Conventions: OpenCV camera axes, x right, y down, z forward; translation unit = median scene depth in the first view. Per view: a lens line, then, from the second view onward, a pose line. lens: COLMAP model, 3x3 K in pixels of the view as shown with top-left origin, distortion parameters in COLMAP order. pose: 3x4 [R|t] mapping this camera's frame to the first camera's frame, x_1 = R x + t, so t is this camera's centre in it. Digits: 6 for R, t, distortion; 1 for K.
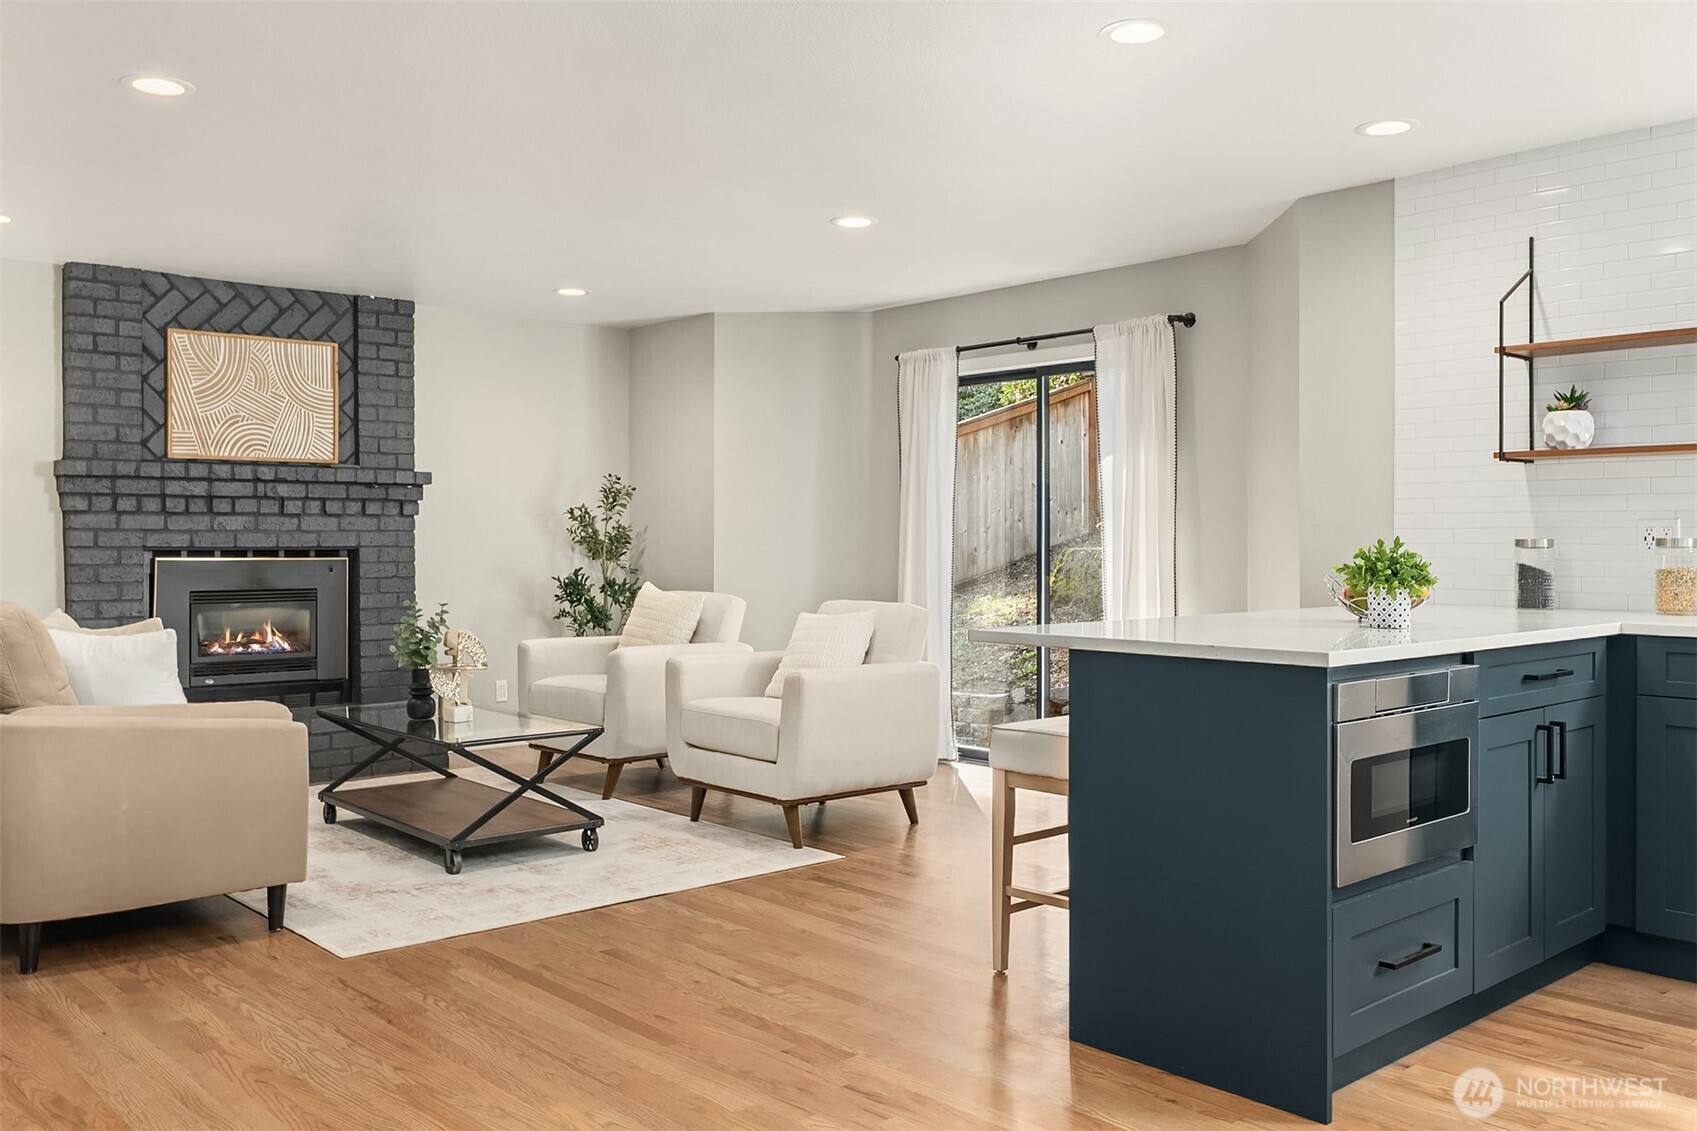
lens RADIAL K [[1431.2, 0, 848.9], [0, 1431.2, 556.0], [0, 0, 1]] dist [0.003588, -0.006488]
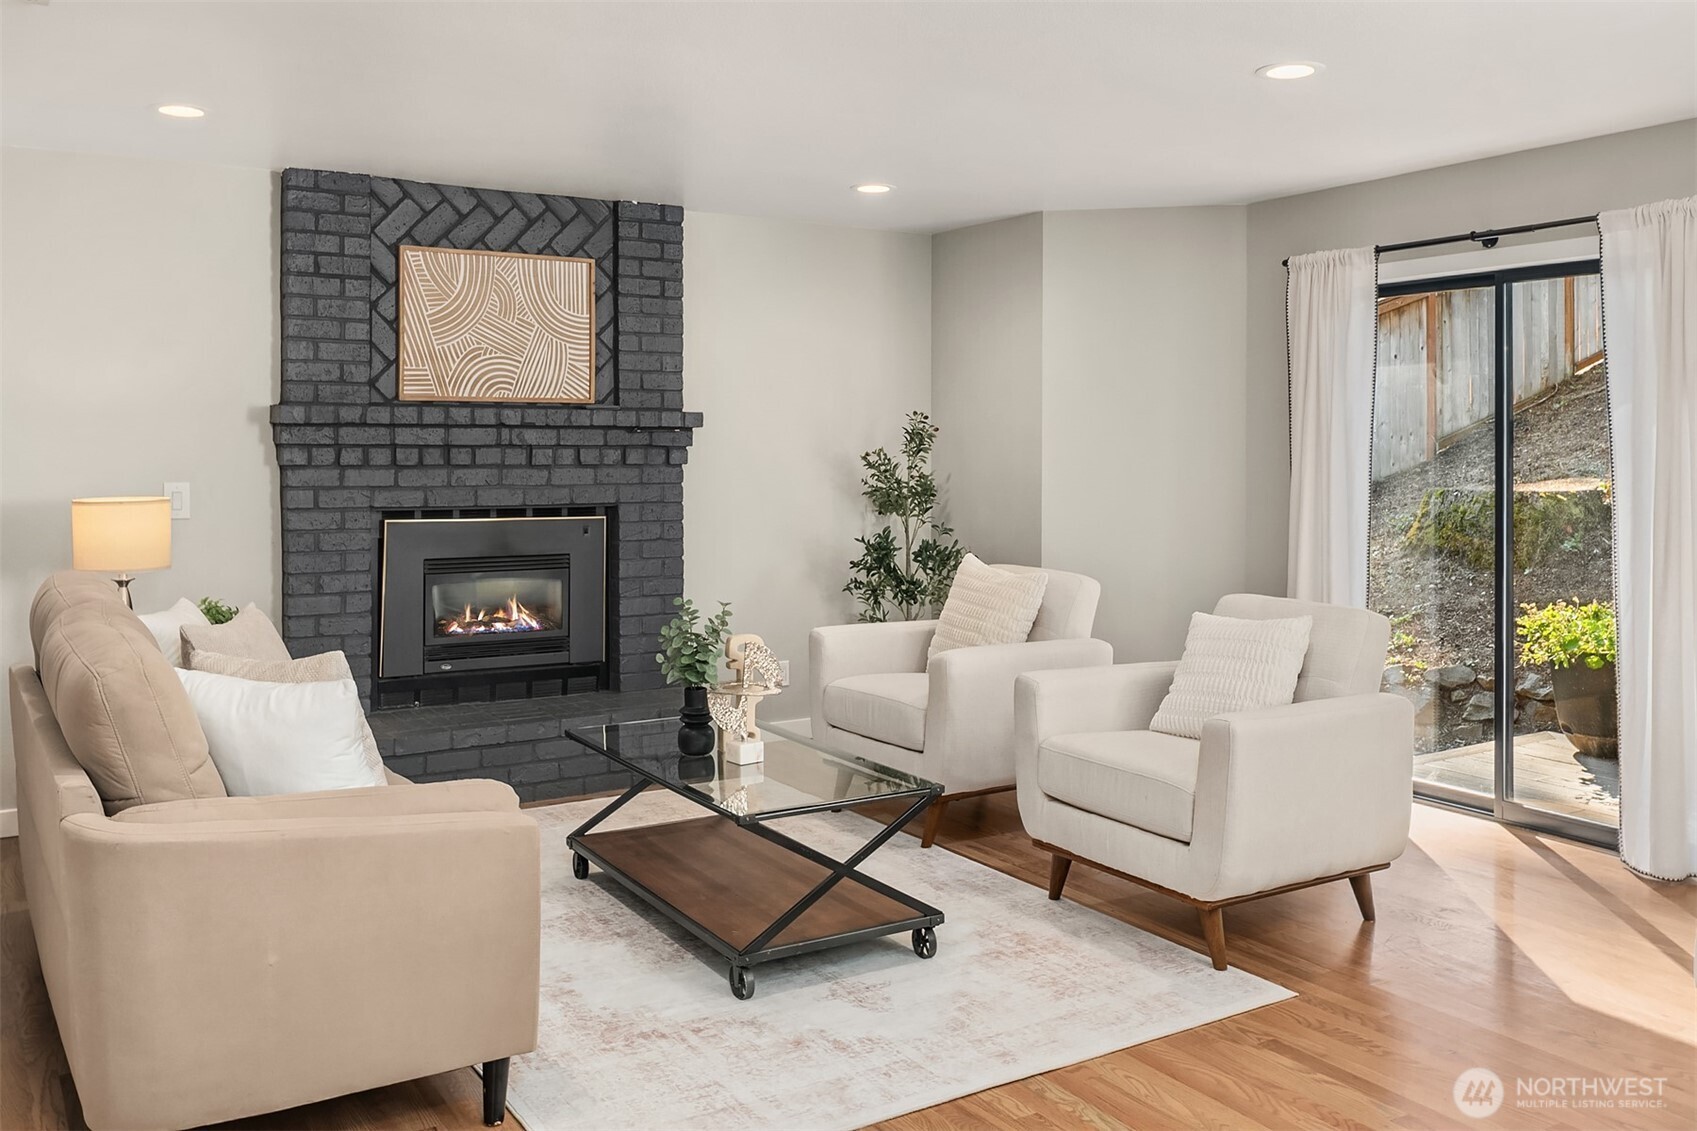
lens RADIAL K [[1431.2, 0, 860.5], [0, 1431.2, 471.6], [0, 0, 1]] dist [0.003588, -0.006488]
pose [[0.986538, 0.003287, -0.163497, -0.073584], [-0.002650, 0.999988, 0.004111, -0.031010], [0.163508, -0.003622, 0.986535, 0.220292]]
